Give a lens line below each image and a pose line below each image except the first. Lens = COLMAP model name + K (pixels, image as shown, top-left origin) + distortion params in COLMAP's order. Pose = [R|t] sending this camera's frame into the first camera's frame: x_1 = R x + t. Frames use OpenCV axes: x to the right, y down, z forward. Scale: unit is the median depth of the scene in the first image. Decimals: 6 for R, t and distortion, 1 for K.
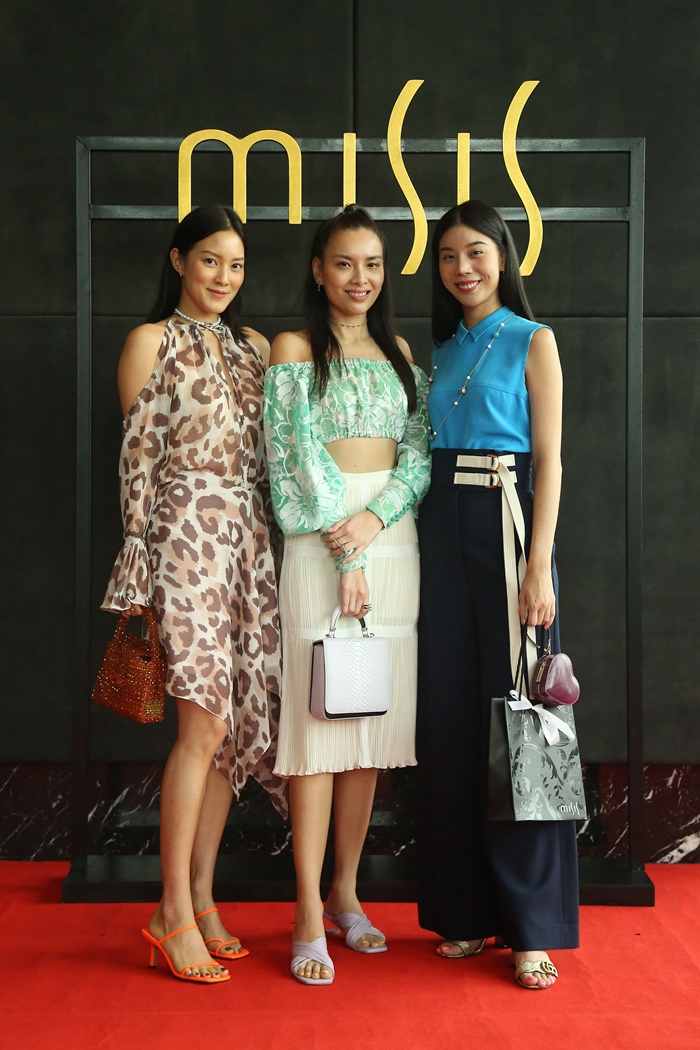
lens RADIAL K [[1646.6, 0, 344.8], [0, 1646.6, 467.0], [0, 0, 1]] dist [0.187499, 0.083433]
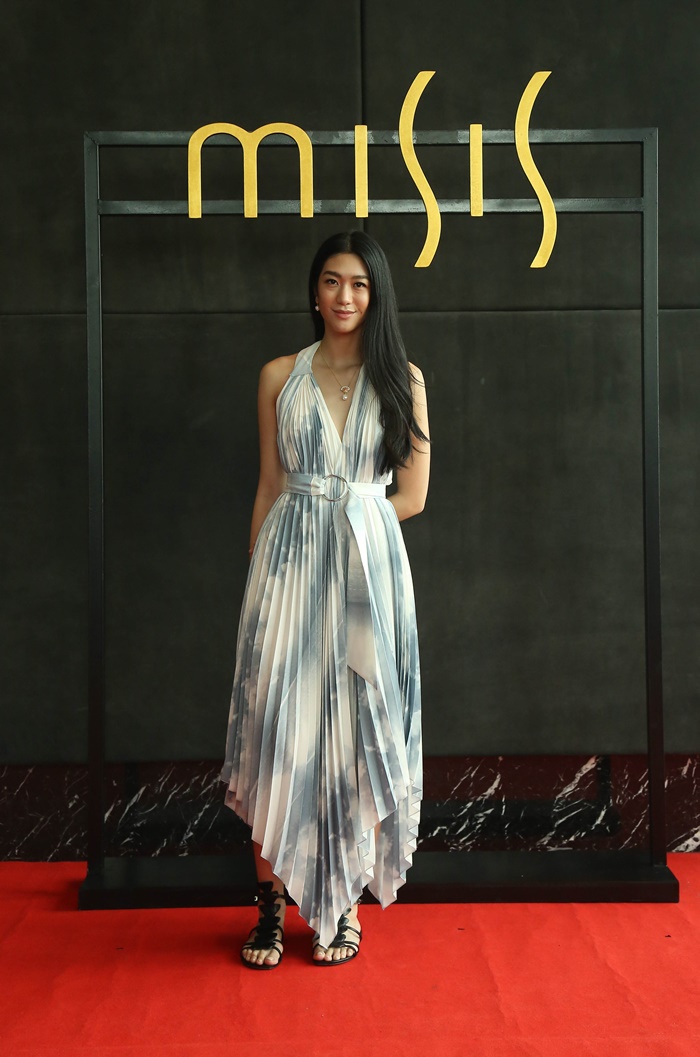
lens RADIAL K [[1415.5, 0, 351.4], [0, 1415.5, 460.2], [0, 0, 1]] dist [0.130959, 0.005053]
pose [[0.999757, -0.012232, 0.018352, -0.020662], [0.012180, 0.999922, 0.002936, -0.004052], [-0.018386, -0.002712, 0.999827, 0.148391]]
